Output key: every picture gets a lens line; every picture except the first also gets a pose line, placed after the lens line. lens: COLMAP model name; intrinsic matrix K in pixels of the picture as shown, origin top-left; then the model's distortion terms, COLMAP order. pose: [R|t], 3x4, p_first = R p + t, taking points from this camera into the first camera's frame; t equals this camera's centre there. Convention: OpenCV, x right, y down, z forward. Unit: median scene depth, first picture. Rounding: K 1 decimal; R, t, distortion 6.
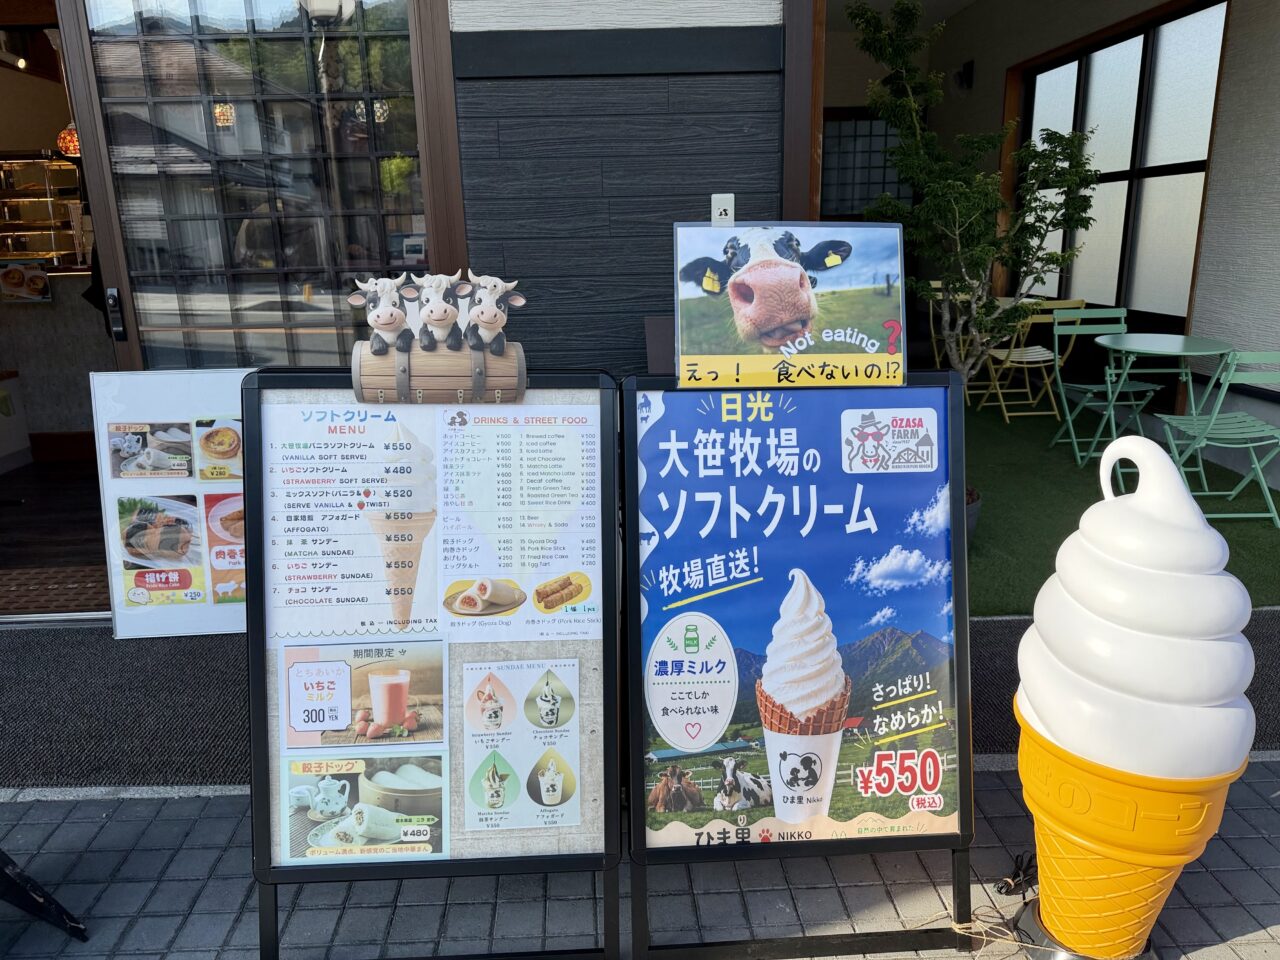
lens RADIAL K [[898.3, 0, 640.0], [0, 898.3, 480.0], [0, 0, 1]] dist [0.196507, -0.449968]
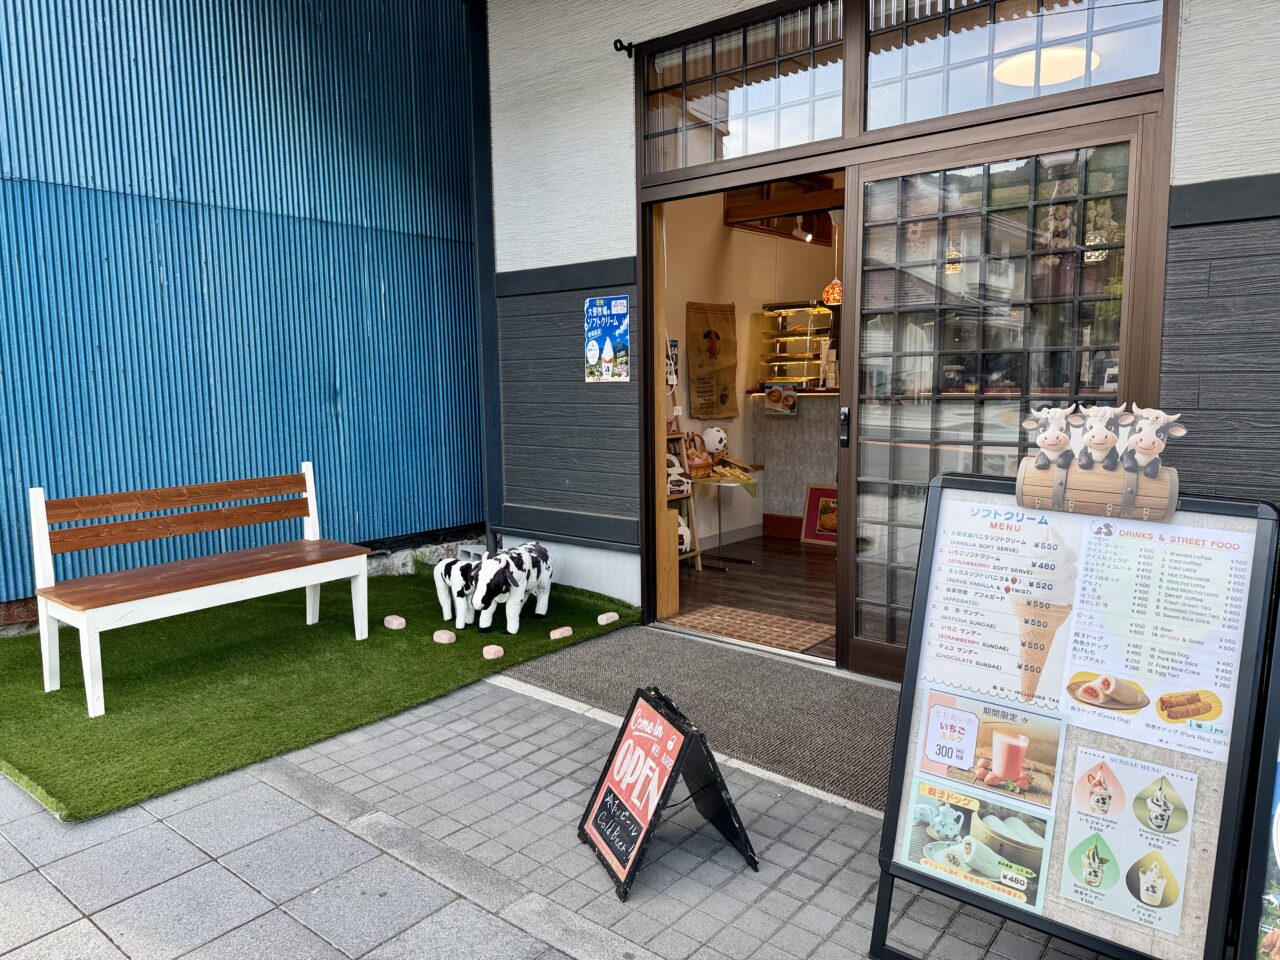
lens RADIAL K [[896.6, 0, 639.3], [0, 896.6, 482.9], [0, 0, 1]] dist [0.020363, -0.020776]
pose [[0.745372, 0.096188, -0.659673, 0.102258], [-0.178398, 0.982226, -0.058354, 0.044395], [0.642335, 0.161180, 0.749284, -0.228895]]
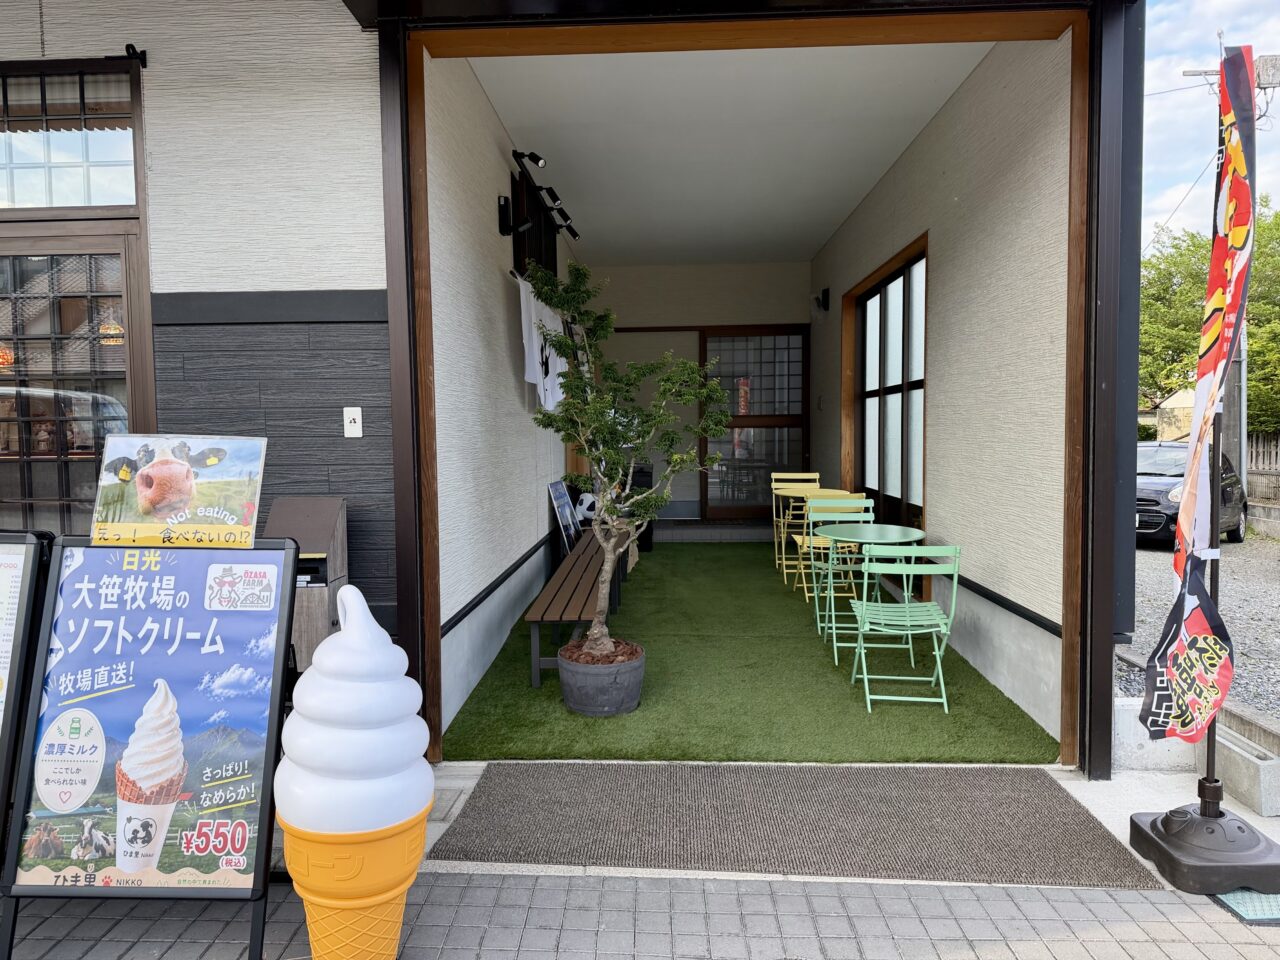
lens RADIAL K [[896.6, 0, 639.3], [0, 896.6, 482.9], [0, 0, 1]] dist [0.020363, -0.020776]
pose [[0.996699, 0.017859, -0.079195, 1.027306], [-0.033065, 0.980229, -0.195086, 0.050859], [0.074145, 0.197061, 0.977583, -0.348563]]
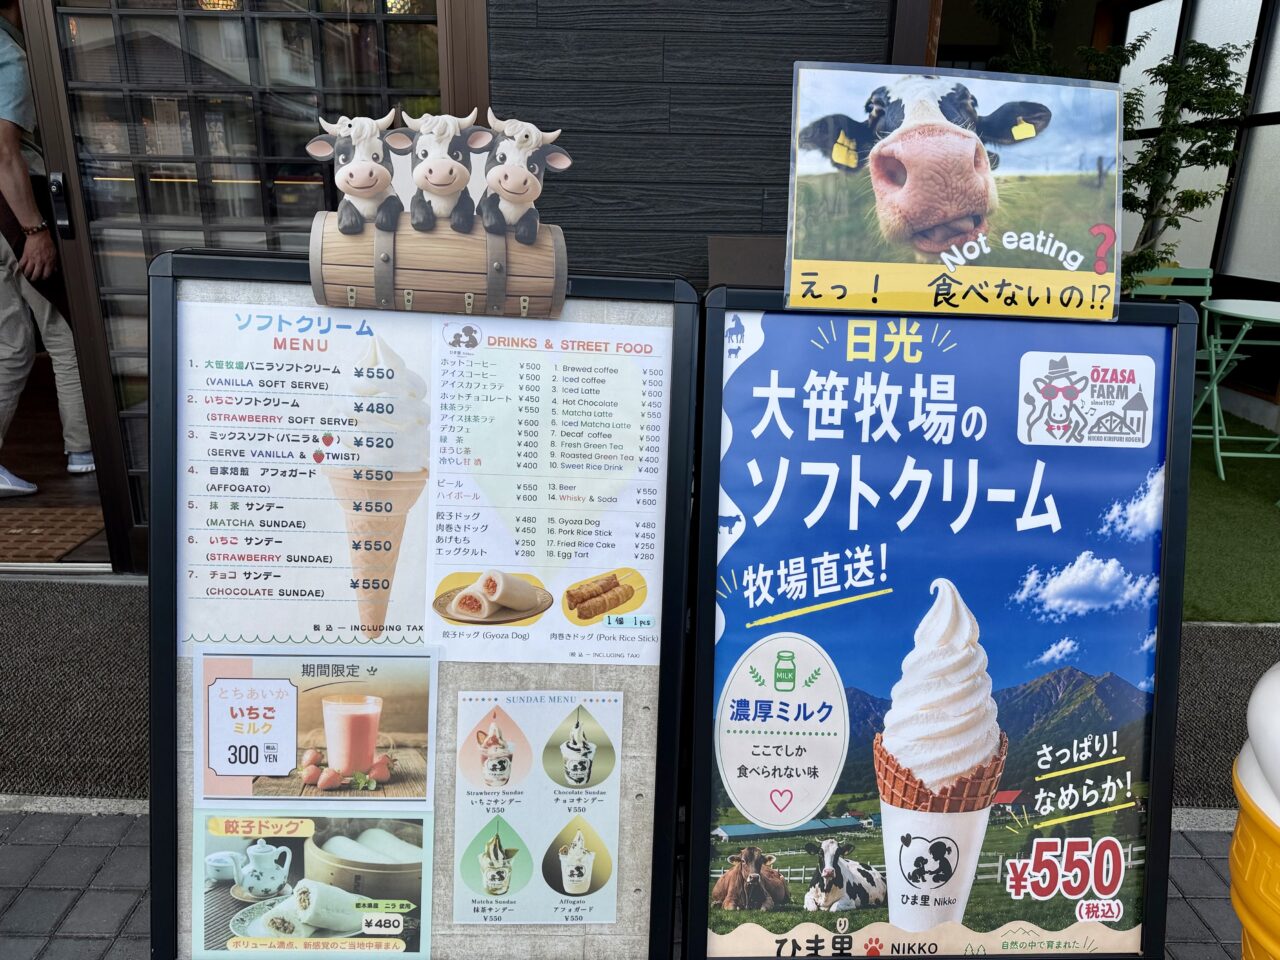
lens RADIAL K [[897.2, 0, 646.3], [0, 897.2, 478.0], [0, 0, 1]] dist [0.131098, -0.236866]
pose [[0.998734, 0.049199, -0.010448, -0.051118], [-0.048678, 0.997786, 0.045311, 0.000689], [0.012655, -0.044745, 0.998918, 0.312412]]
